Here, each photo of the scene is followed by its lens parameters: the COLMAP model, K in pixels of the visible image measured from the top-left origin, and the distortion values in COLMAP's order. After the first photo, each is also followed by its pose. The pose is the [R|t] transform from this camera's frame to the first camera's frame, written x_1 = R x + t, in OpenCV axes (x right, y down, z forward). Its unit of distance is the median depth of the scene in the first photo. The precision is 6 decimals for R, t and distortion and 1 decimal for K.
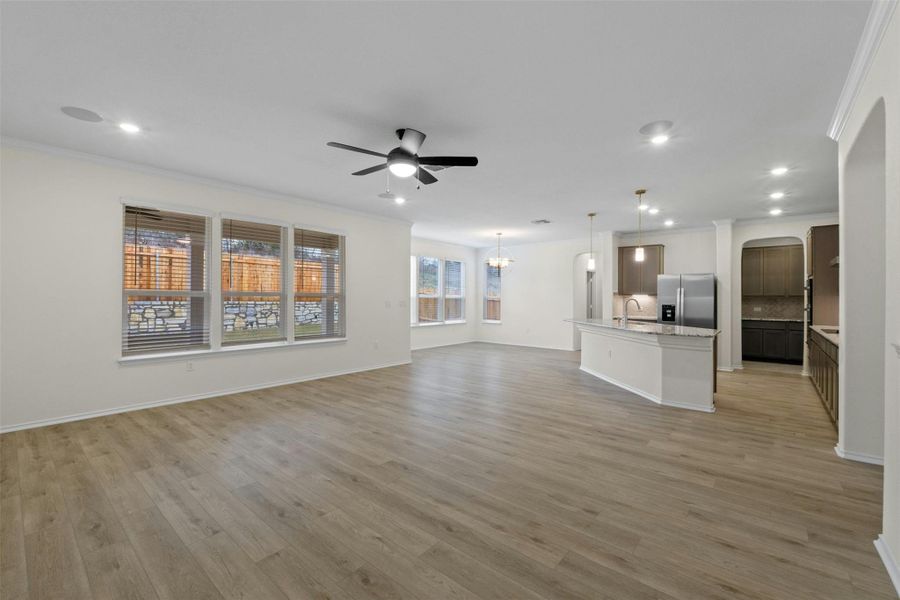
lens RADIAL K [[381.0, 0, 448.2], [0, 381.0, 296.2], [0, 0, 1]] dist [-0.008211, 0.001043]
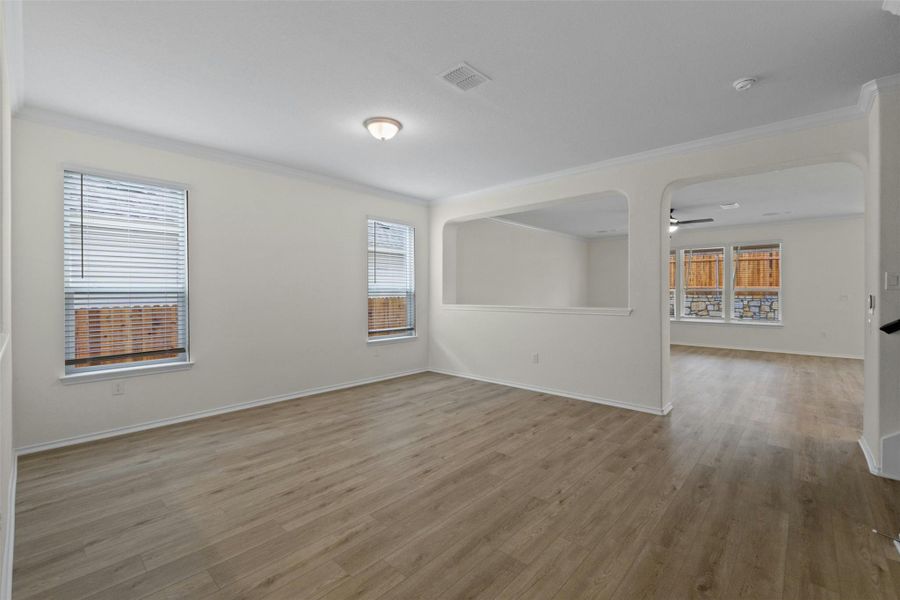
lens RADIAL K [[381.0, 0, 452.2], [0, 381.0, 294.3], [0, 0, 1]] dist [-0.008211, 0.001043]
pose [[-0.045269, -0.001950, -0.998973, 1.388390], [0.006615, 0.999976, -0.002252, 0.008137], [0.998953, -0.006710, -0.045255, -0.053935]]
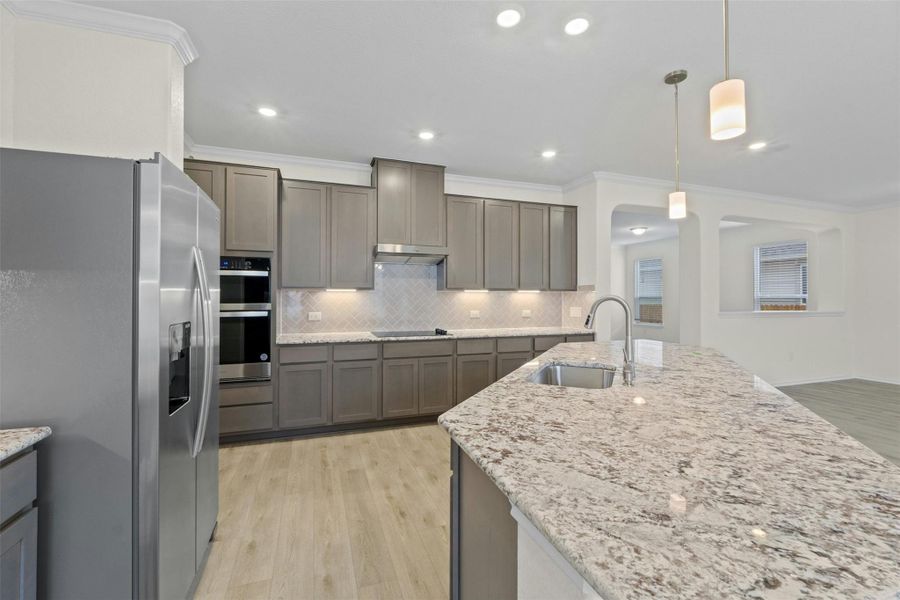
lens RADIAL K [[381.0, 0, 447.6], [0, 381.0, 302.2], [0, 0, 1]] dist [-0.008211, 0.001043]
pose [[-0.863299, -0.014923, 0.504472, 0.554214], [-0.011400, 0.999884, 0.010069, 0.013662], [-0.504564, 0.002942, -0.863369, 1.683460]]
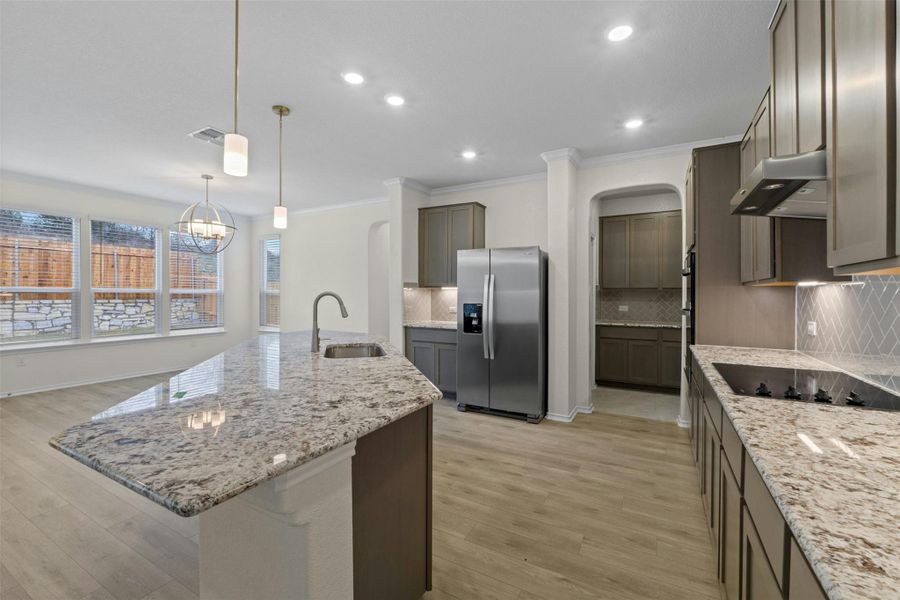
lens RADIAL K [[381.0, 0, 448.5], [0, 381.0, 295.6], [0, 0, 1]] dist [-0.008211, 0.001043]
pose [[0.980615, -0.003360, 0.195917, 0.665290], [0.001749, 0.999963, 0.008396, 0.009319], [-0.195938, -0.007891, 0.980585, 0.698362]]
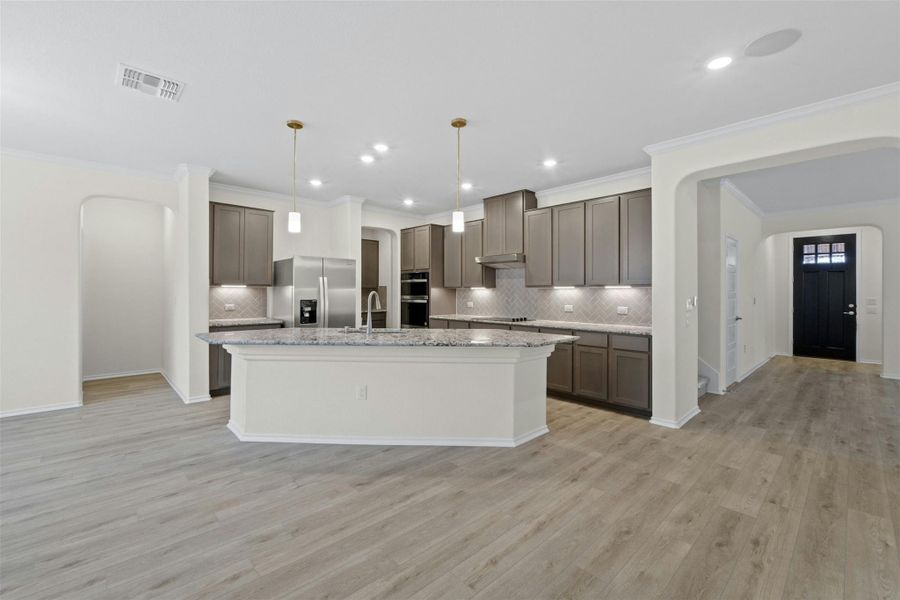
lens RADIAL K [[381.0, 0, 445.6], [0, 381.0, 293.6], [0, 0, 1]] dist [-0.008211, 0.001043]
pose [[0.117877, -0.011343, 0.992963, -0.130008], [-0.007823, 0.999893, 0.012350, 0.000984], [-0.992997, -0.009223, 0.117776, 1.020644]]
